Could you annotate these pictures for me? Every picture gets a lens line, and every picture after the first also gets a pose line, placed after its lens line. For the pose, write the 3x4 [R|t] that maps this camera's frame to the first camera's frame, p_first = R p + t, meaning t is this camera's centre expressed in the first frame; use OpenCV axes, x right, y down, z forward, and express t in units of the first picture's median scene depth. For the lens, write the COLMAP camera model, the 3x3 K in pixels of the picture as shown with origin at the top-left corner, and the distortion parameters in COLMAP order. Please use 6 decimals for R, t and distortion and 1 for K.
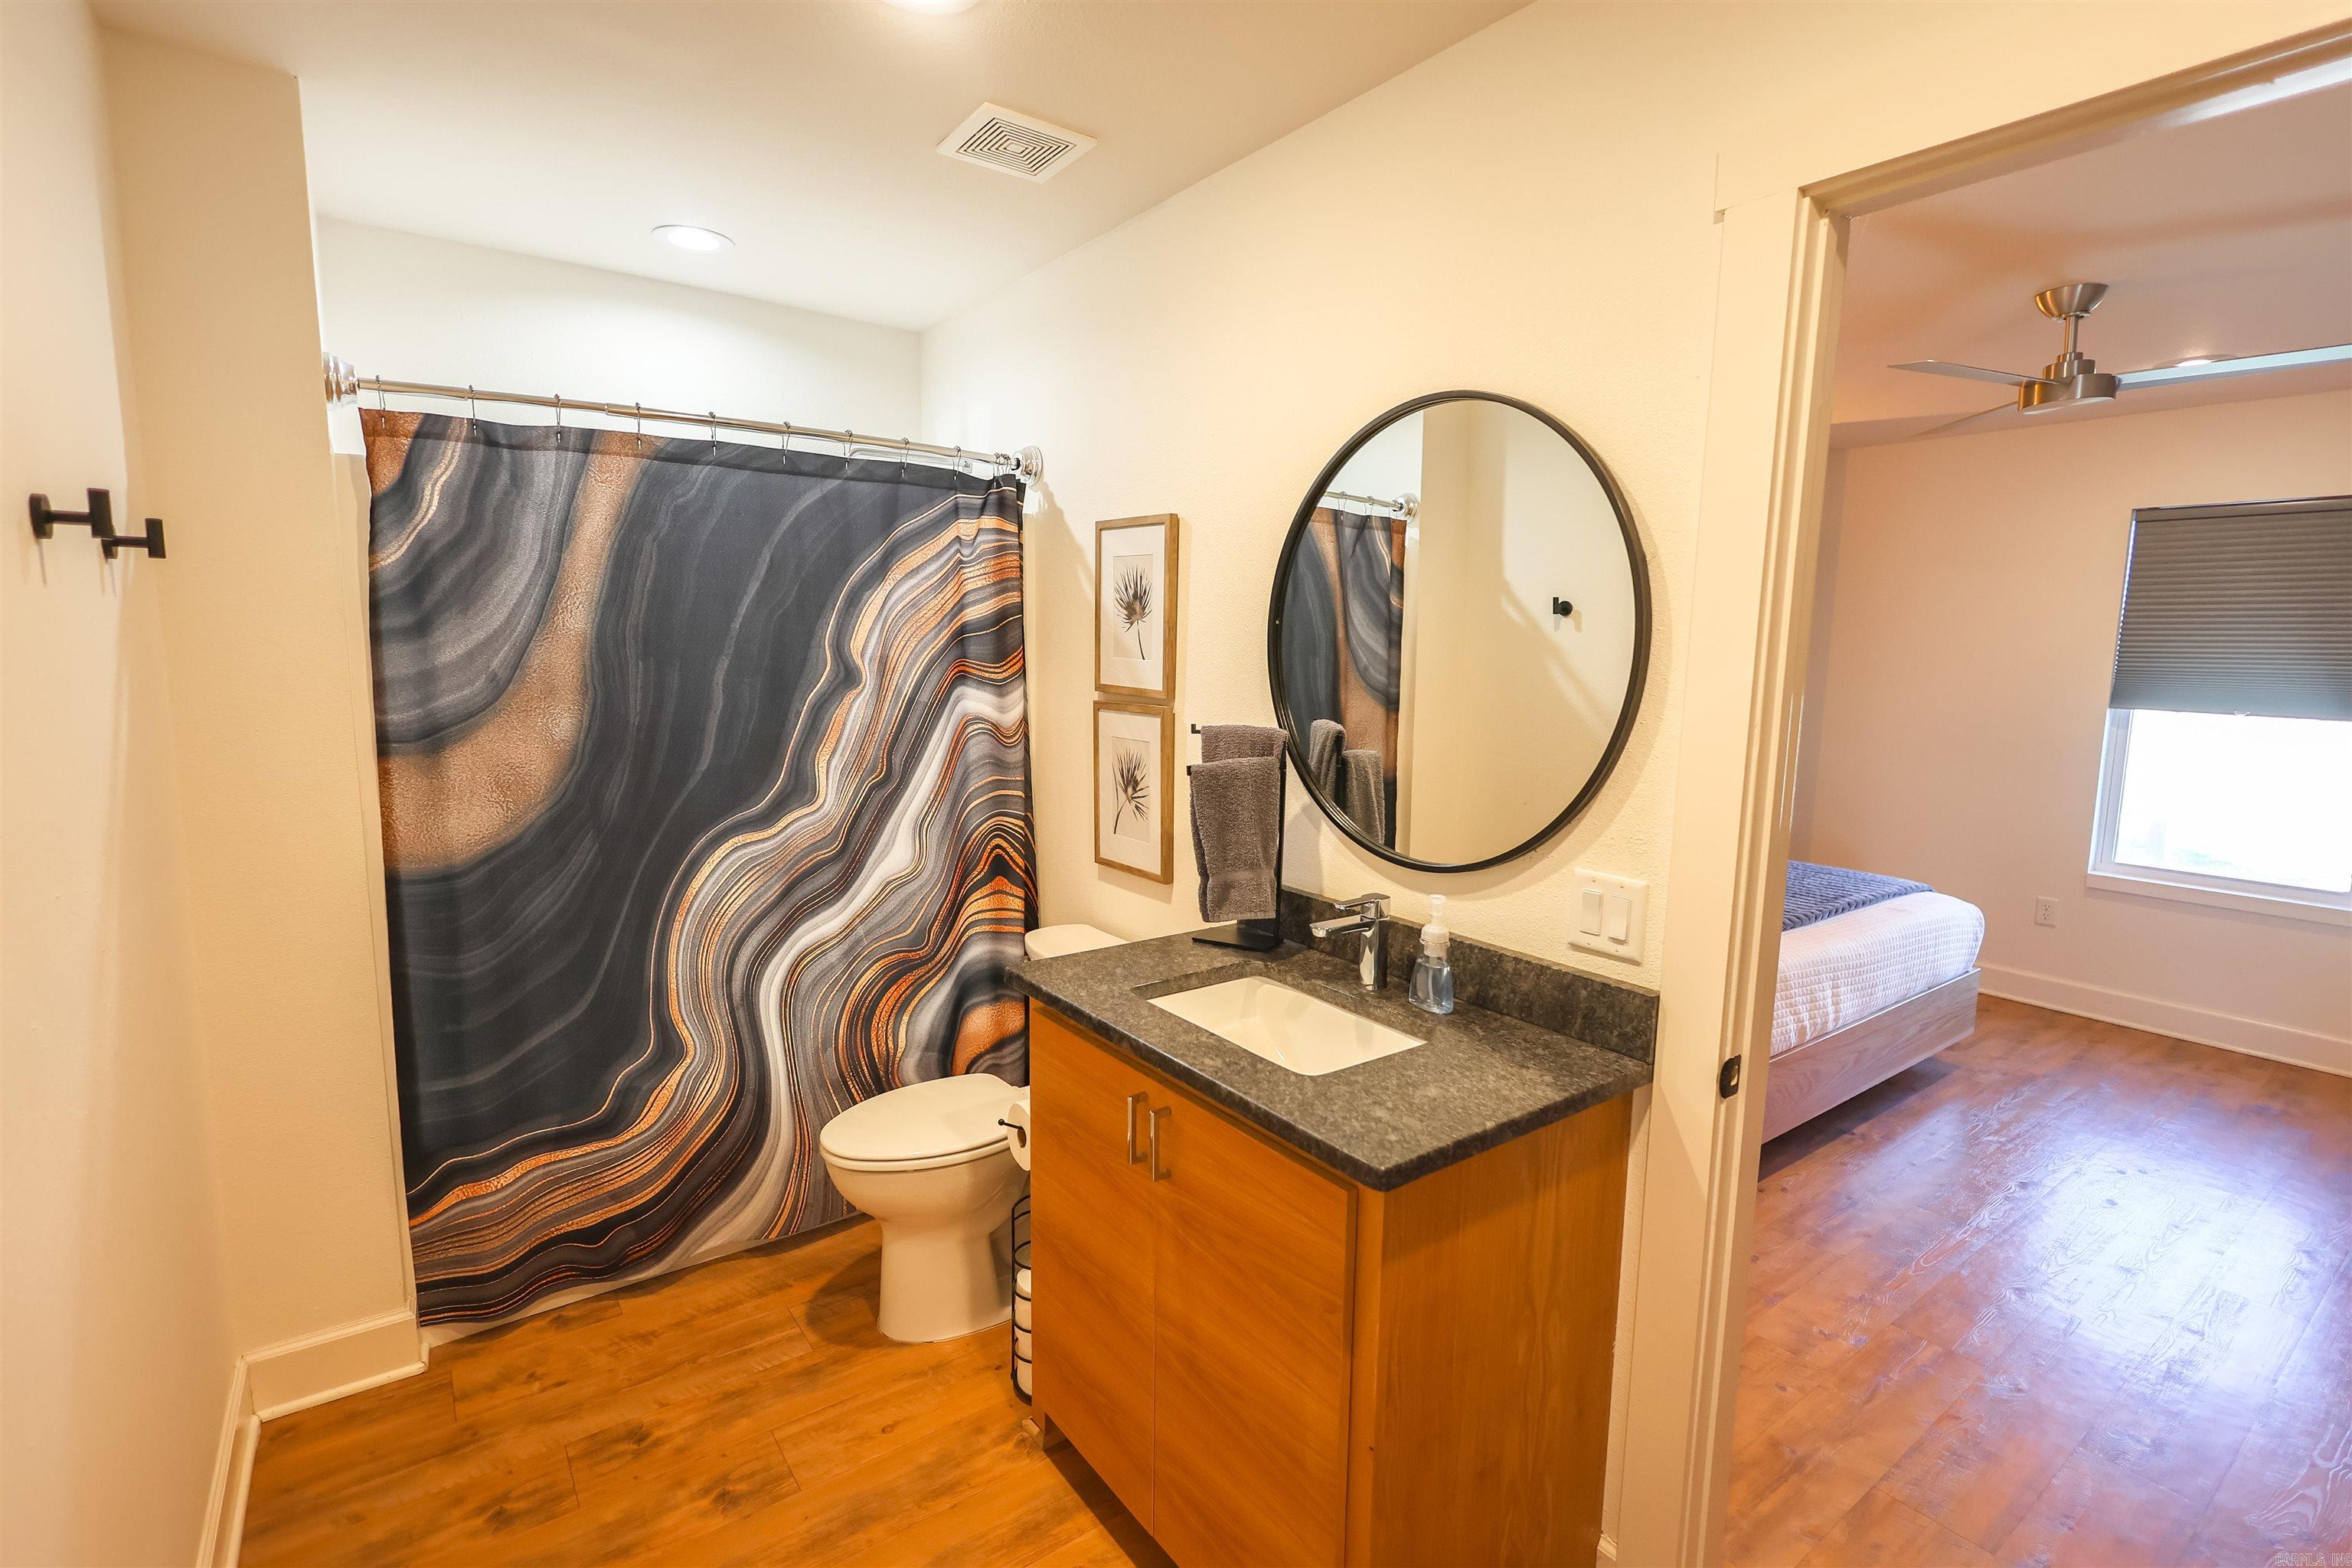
lens RADIAL K [[1095.5, 0, 1174.4], [0, 1095.5, 777.9], [0, 0, 1]] dist [0.000680, -0.000225]
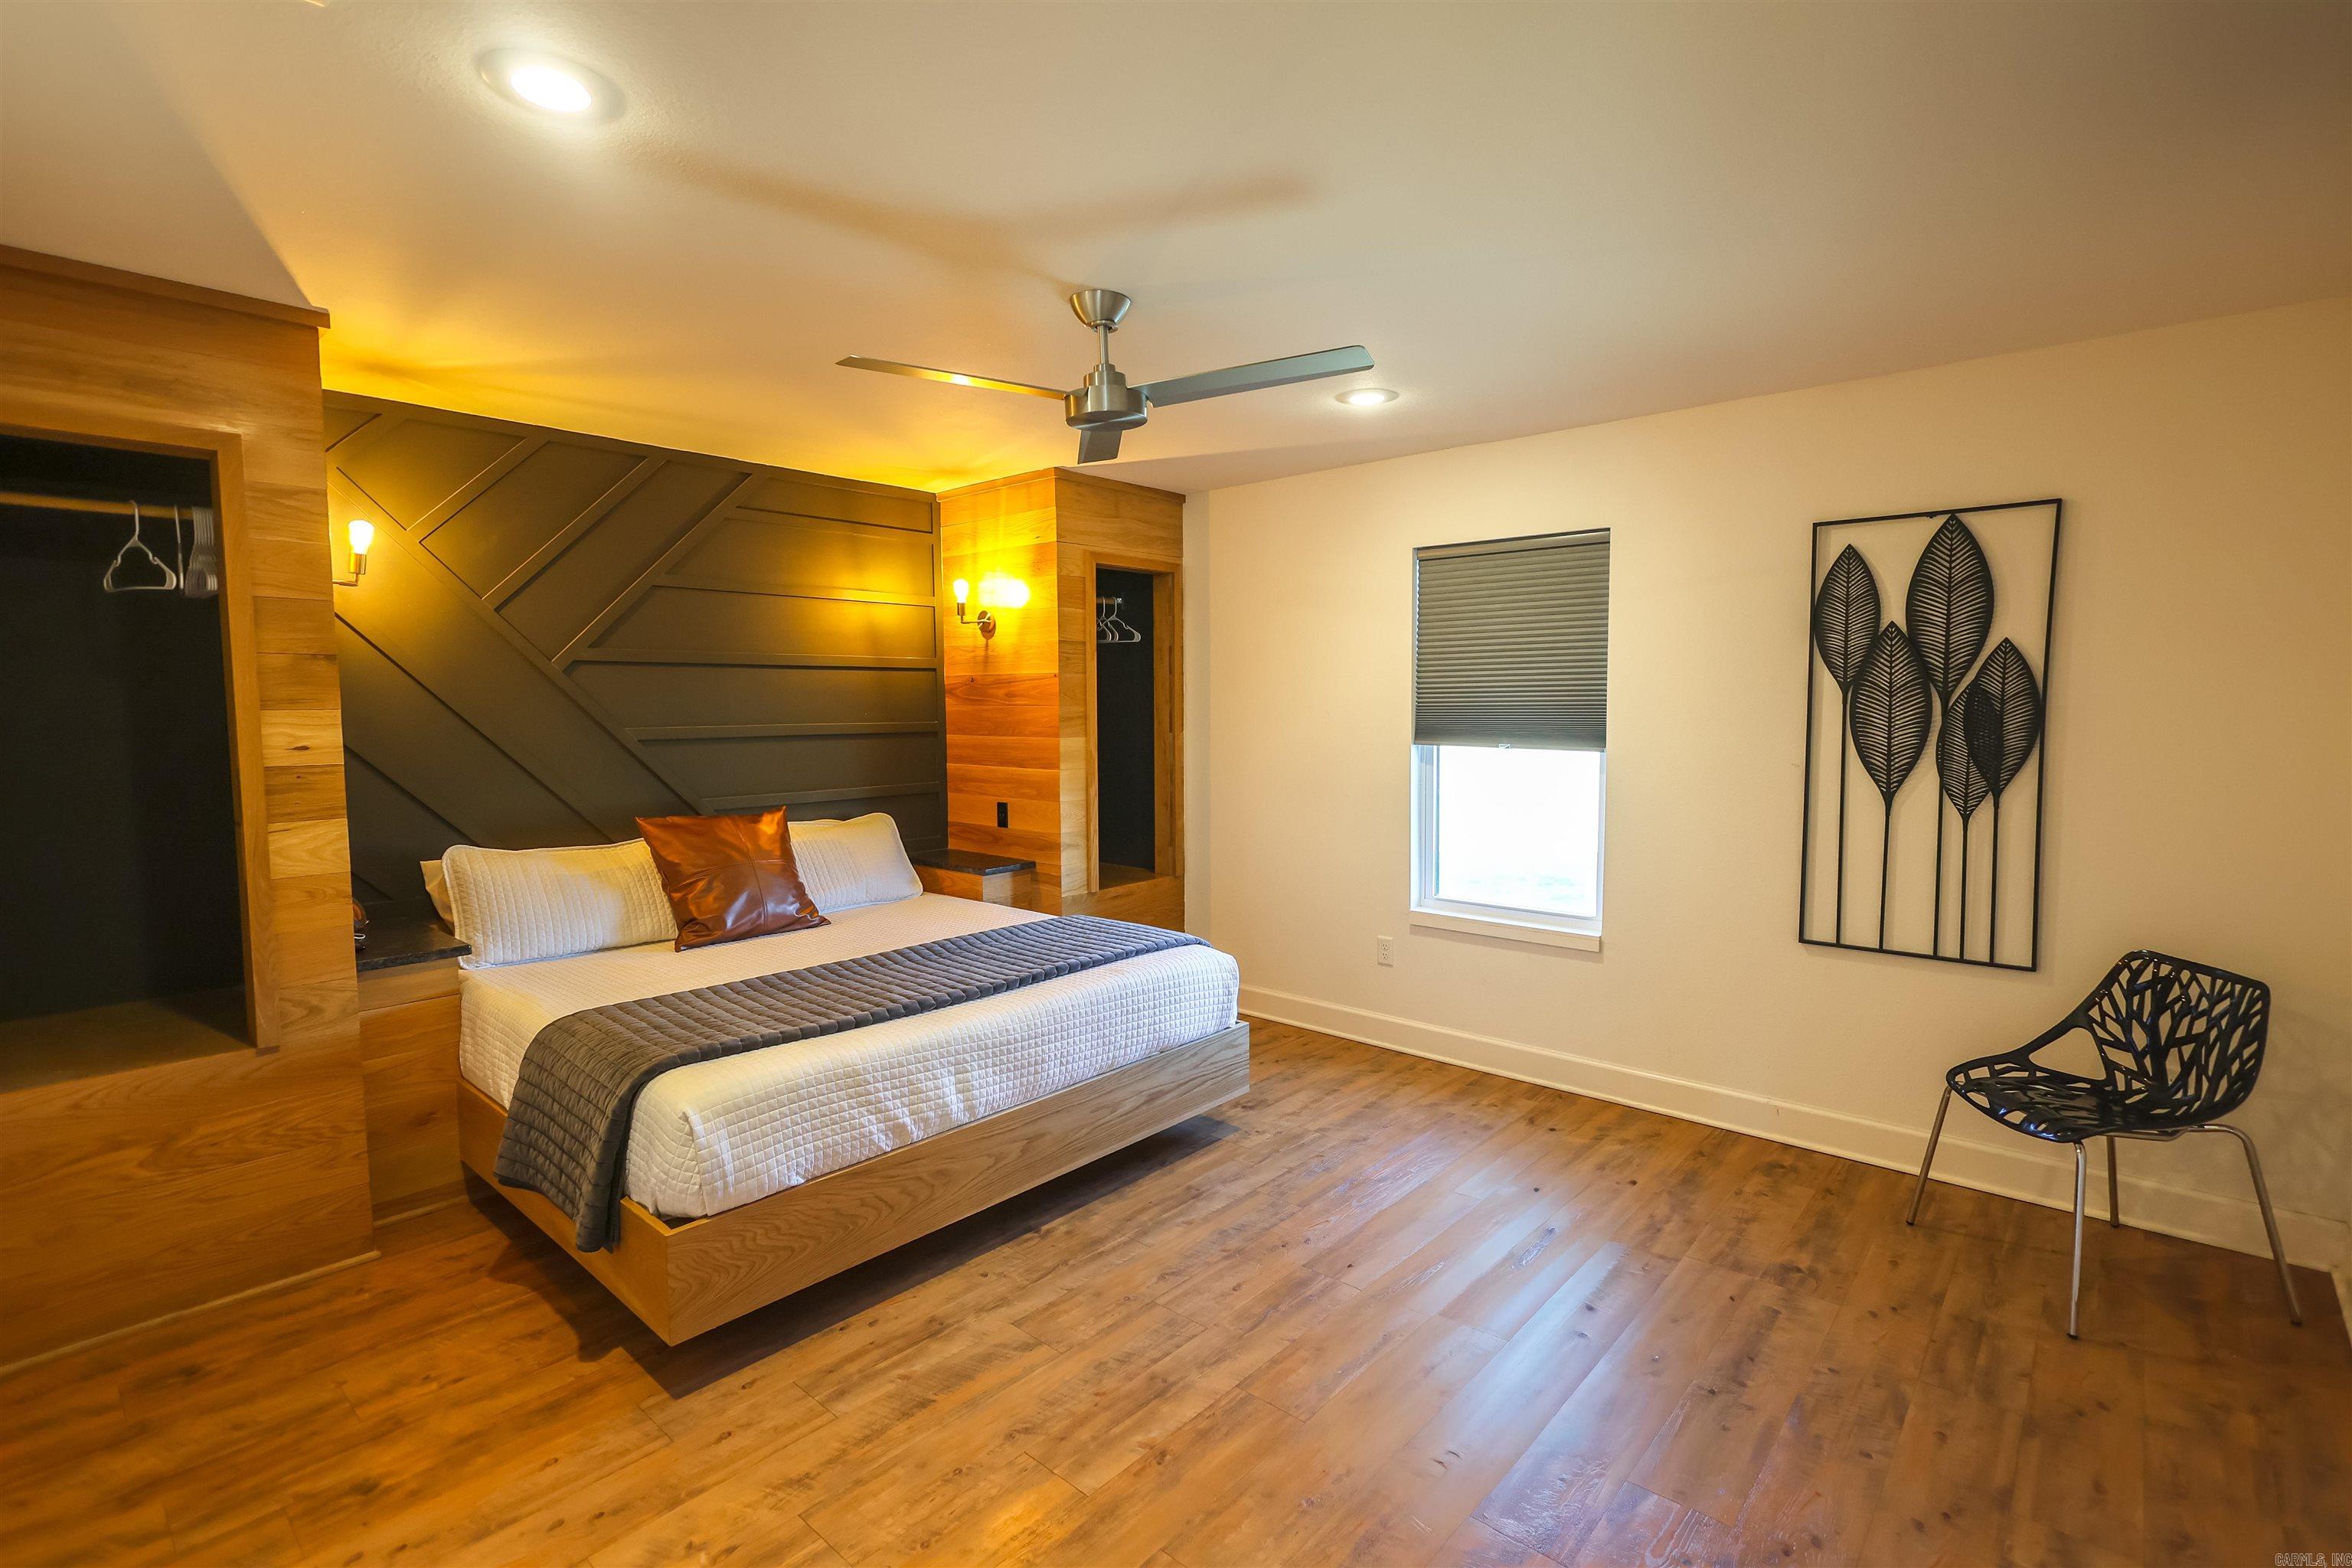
lens RADIAL K [[1095.5, 0, 1183.6], [0, 1095.5, 785.7], [0, 0, 1]] dist [0.000680, -0.000225]
pose [[0.976364, -0.039386, 0.212514, 0.459803], [0.049420, 0.997890, -0.042111, 0.005784], [-0.210407, 0.051618, 0.976250, 0.071124]]
